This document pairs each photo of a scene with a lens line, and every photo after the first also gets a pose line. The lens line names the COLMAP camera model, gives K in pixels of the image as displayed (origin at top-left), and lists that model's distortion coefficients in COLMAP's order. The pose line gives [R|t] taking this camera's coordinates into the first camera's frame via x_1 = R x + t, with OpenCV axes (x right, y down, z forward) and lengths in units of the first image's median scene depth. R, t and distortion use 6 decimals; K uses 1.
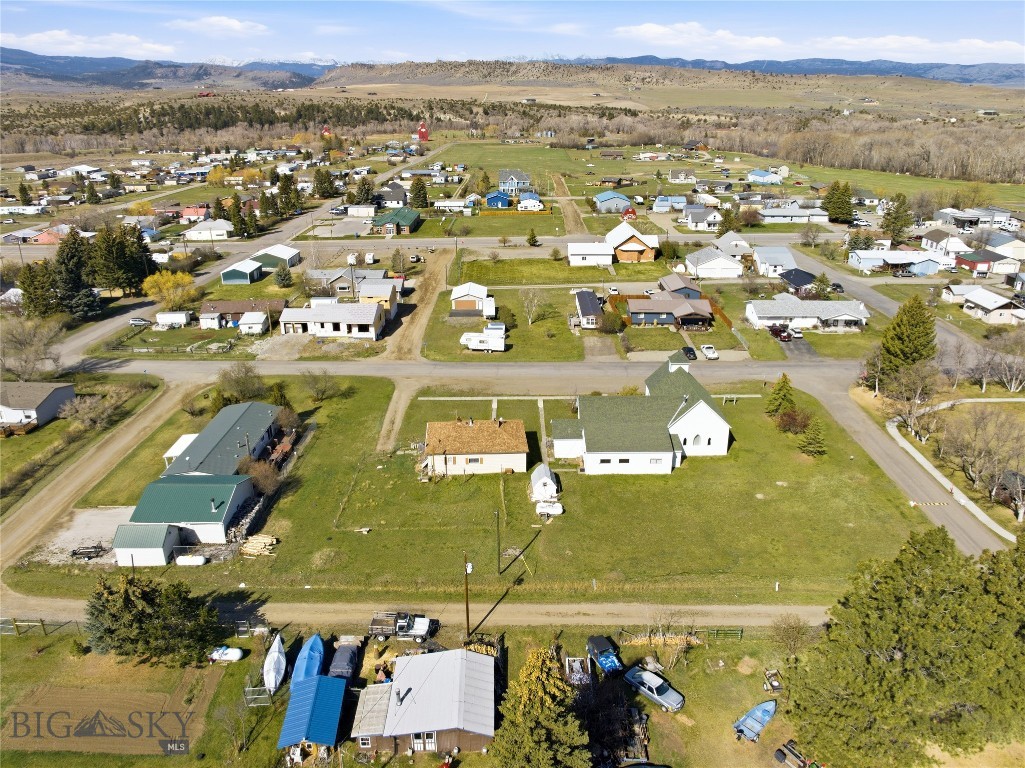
lens RADIAL K [[719.8, 0, 518.9], [0, 719.8, 381.5], [0, 0, 1]] dist [-0.042157, 0.009555]
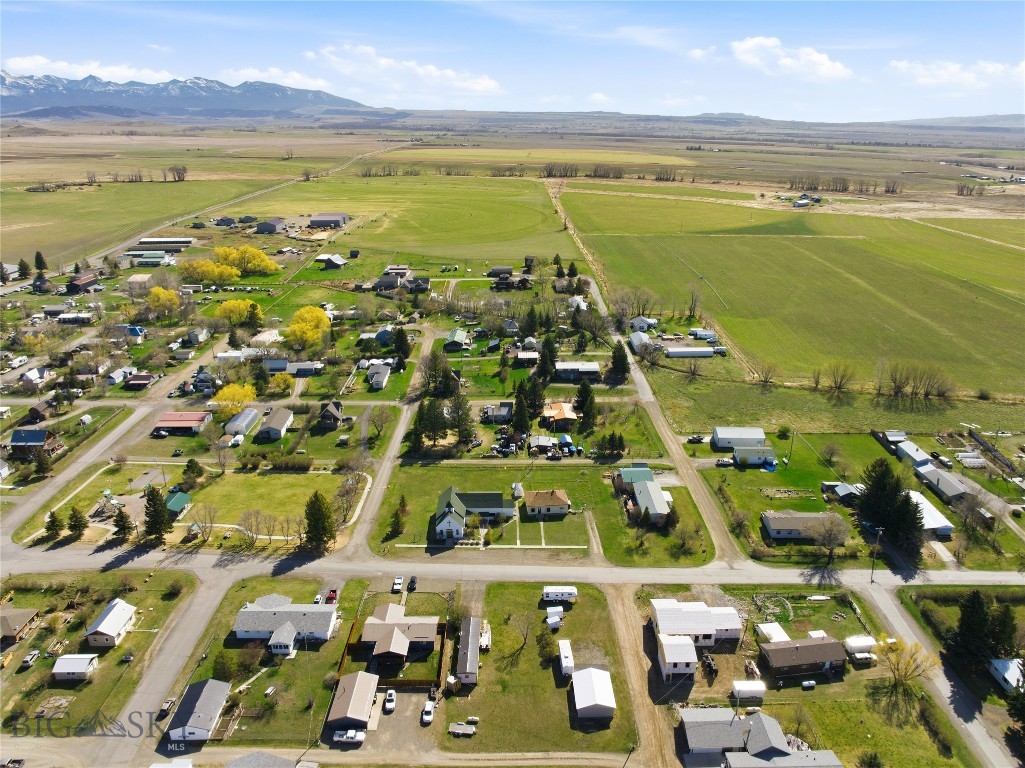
lens RADIAL K [[719.8, 0, 518.9], [0, 719.8, 381.5], [0, 0, 1]] dist [-0.042157, 0.009555]
pose [[-0.999886, 0.010665, -0.010706, 0.033585], [0.000871, 0.747926, 0.663782, -1.145901], [0.015087, 0.663696, -0.747850, 1.610926]]
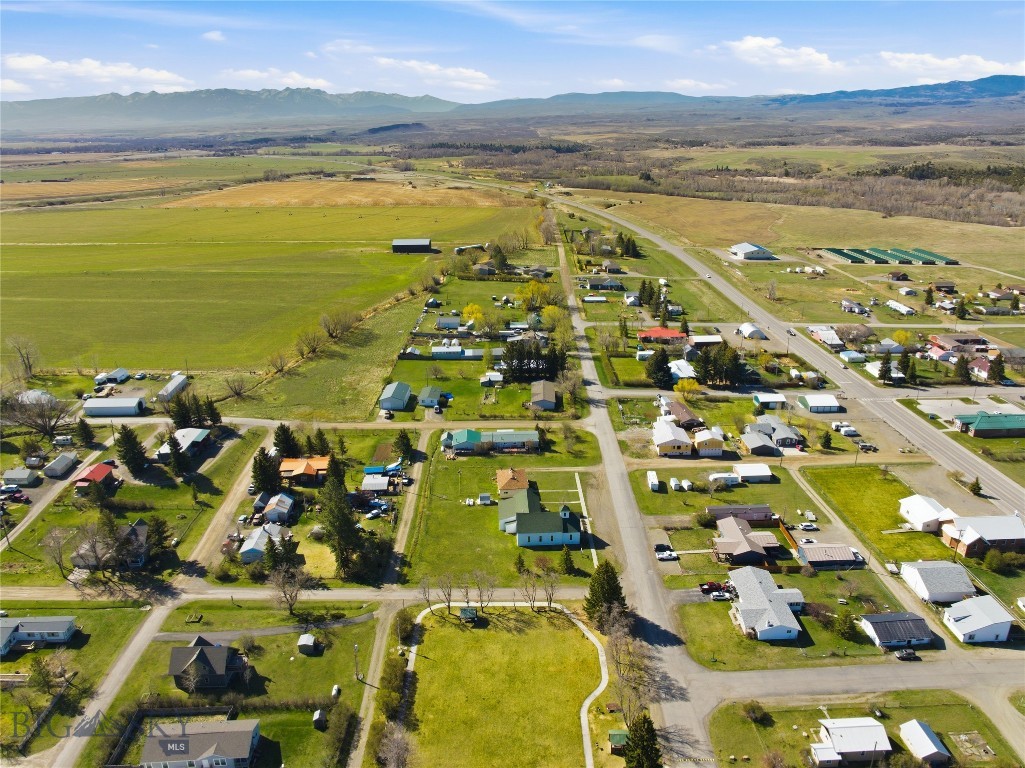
lens RADIAL K [[719.8, 0, 518.9], [0, 719.8, 381.5], [0, 0, 1]] dist [-0.042157, 0.009555]
pose [[0.039974, 0.348923, -0.936298, 1.334289], [-0.367935, 0.876346, 0.310872, -0.620258], [0.928992, 0.332071, 0.163412, 0.330222]]
